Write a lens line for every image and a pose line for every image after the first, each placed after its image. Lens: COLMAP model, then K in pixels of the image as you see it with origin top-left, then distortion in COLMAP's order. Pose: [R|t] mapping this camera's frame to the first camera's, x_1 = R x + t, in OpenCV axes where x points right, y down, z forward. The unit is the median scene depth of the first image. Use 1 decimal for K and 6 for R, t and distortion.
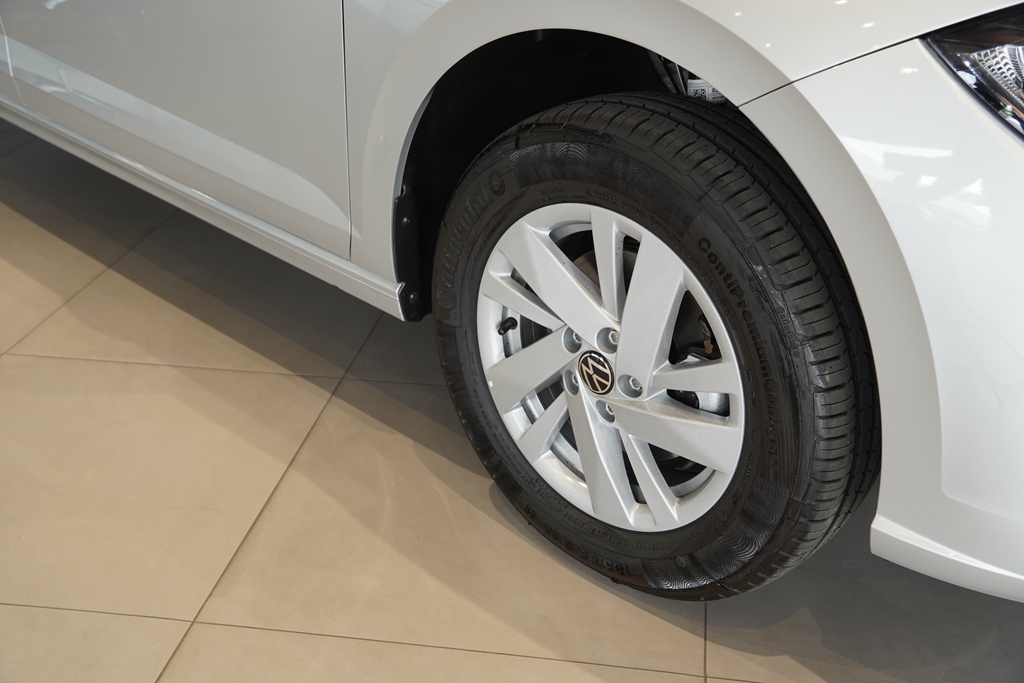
lens RADIAL K [[1136.0, 0, 517.4], [0, 1136.0, 339.2], [0, 0, 1]] dist [0.060764, 0.000000]
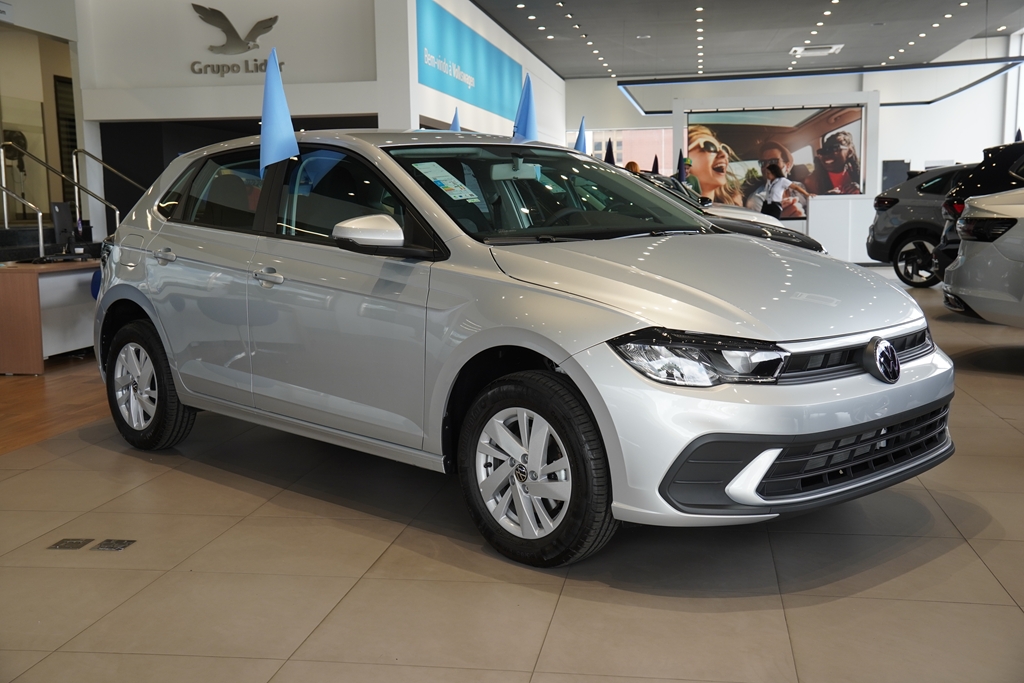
lens RADIAL K [[1136.0, 0, 516.8], [0, 1136.0, 339.9], [0, 0, 1]] dist [0.060764, 0.000000]
pose [[0.999955, -0.009002, -0.003051, 0.068630], [0.007423, 0.940106, -0.340801, 0.619581], [0.005936, 0.340763, 0.940131, -1.529863]]
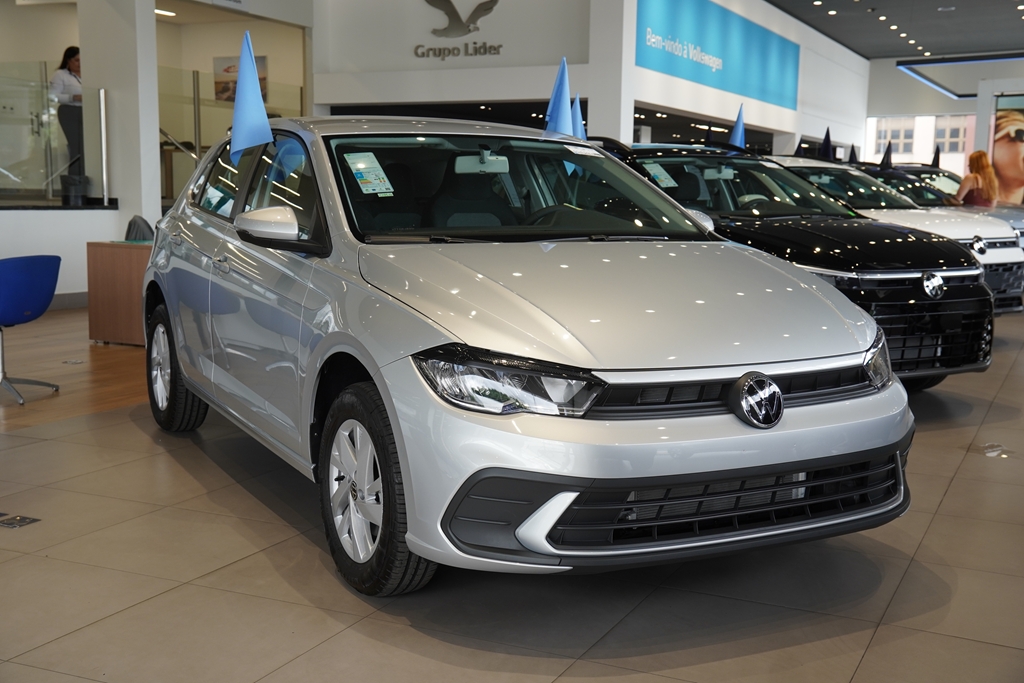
lens RADIAL K [[1179.8, 0, 509.3], [0, 1179.8, 347.8], [0, 0, 1]] dist [0.095648, 0.000000]
pose [[0.958015, 0.057751, -0.280840, 1.055996], [-0.147277, 0.939525, -0.309197, 0.465005], [0.246000, 0.337576, 0.908585, -1.286661]]
